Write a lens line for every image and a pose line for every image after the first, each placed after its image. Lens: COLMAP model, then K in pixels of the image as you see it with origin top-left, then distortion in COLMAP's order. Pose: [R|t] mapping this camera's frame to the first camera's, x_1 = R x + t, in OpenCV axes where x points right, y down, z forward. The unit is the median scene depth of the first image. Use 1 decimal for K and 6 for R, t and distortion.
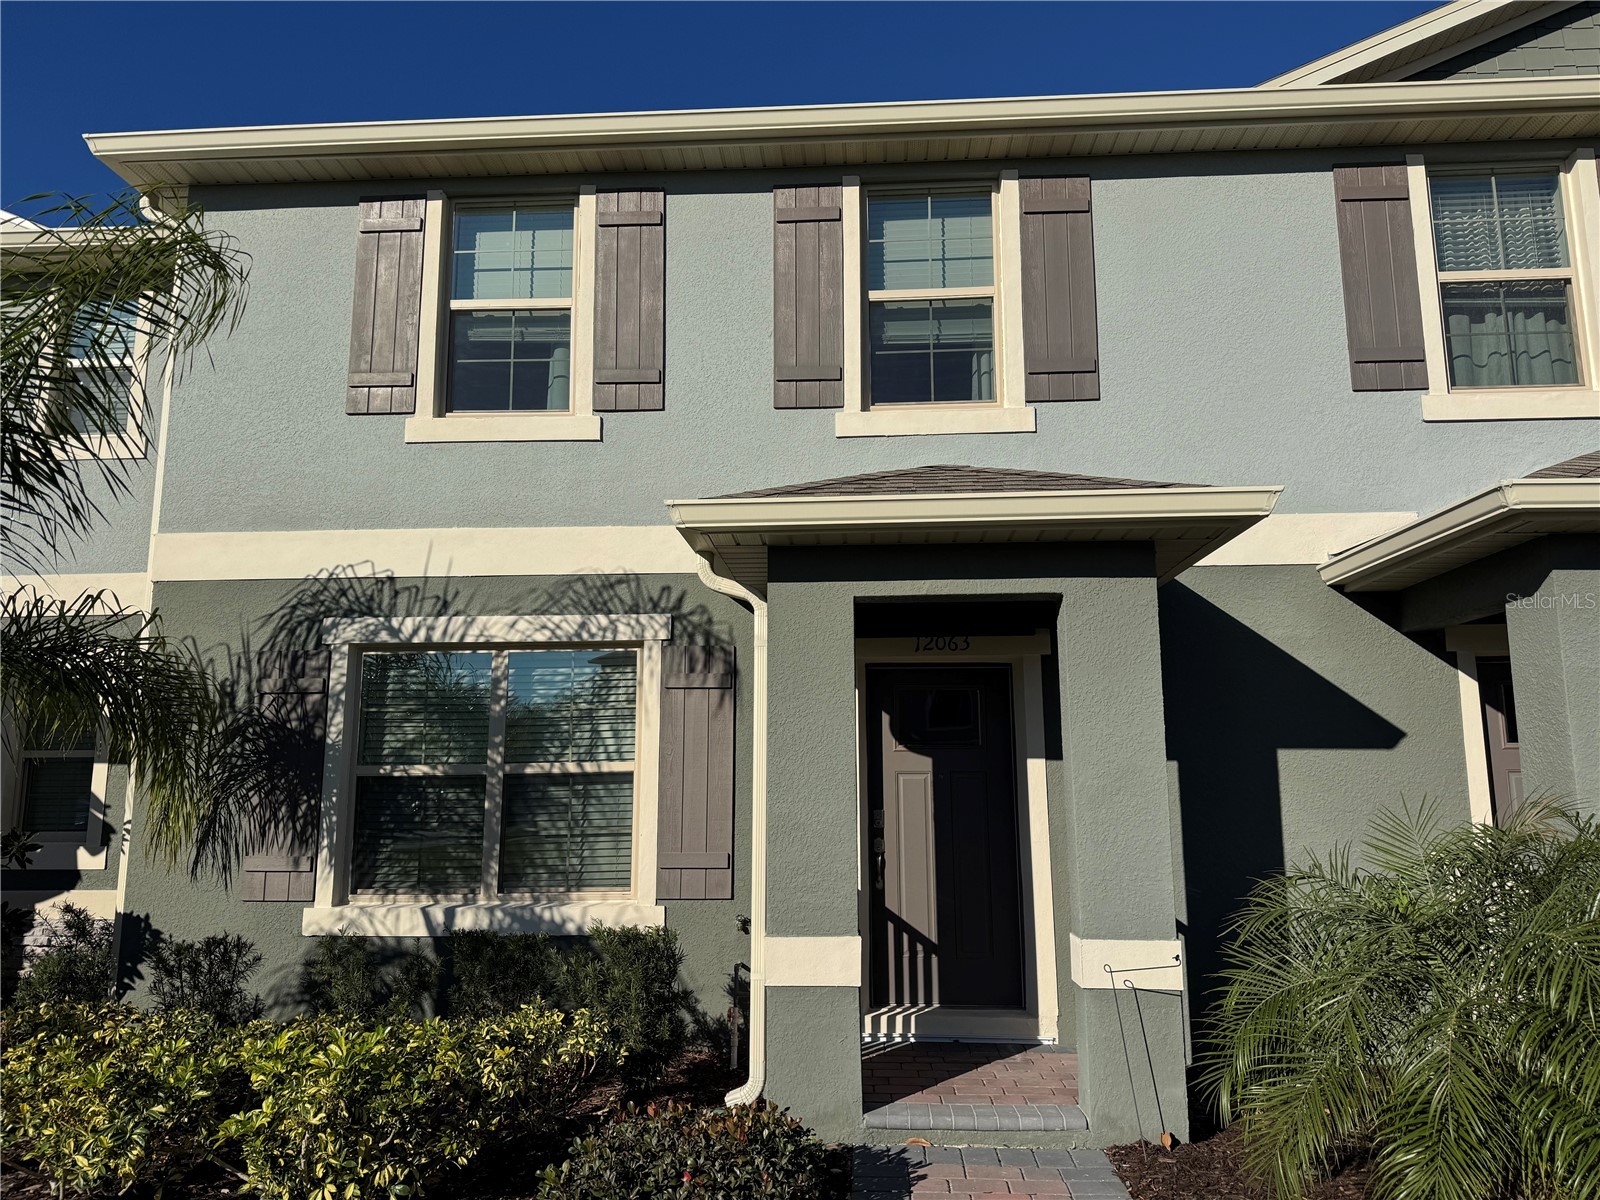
lens RADIAL K [[1116.9, 0, 796.8], [0, 1116.9, 594.4], [0, 0, 1]] dist [0.041657, -0.026249]
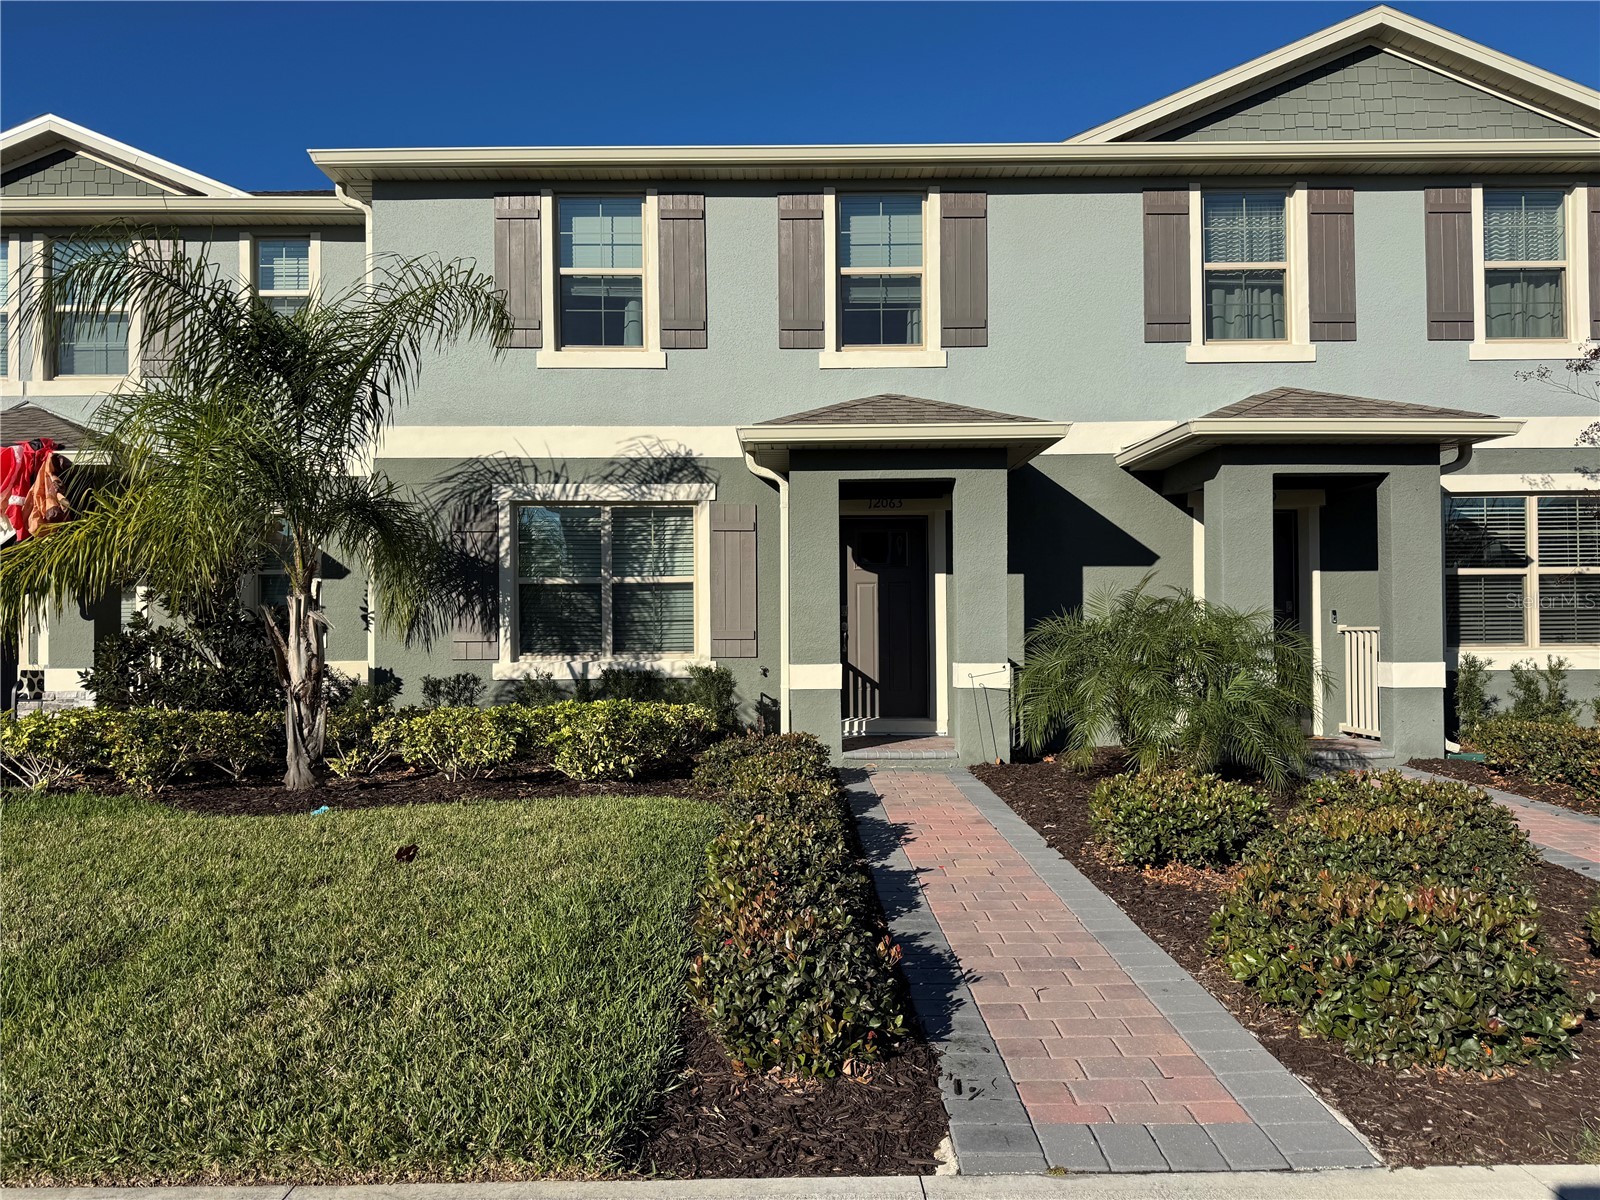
lens RADIAL K [[1116.9, 0, 800.8], [0, 1116.9, 603.6], [0, 0, 1]] dist [0.041657, -0.026249]
pose [[0.997606, -0.003234, 0.069078, -0.099122], [-0.007341, 0.988309, 0.152285, -0.054240], [-0.068763, -0.152428, 0.985920, -0.579456]]
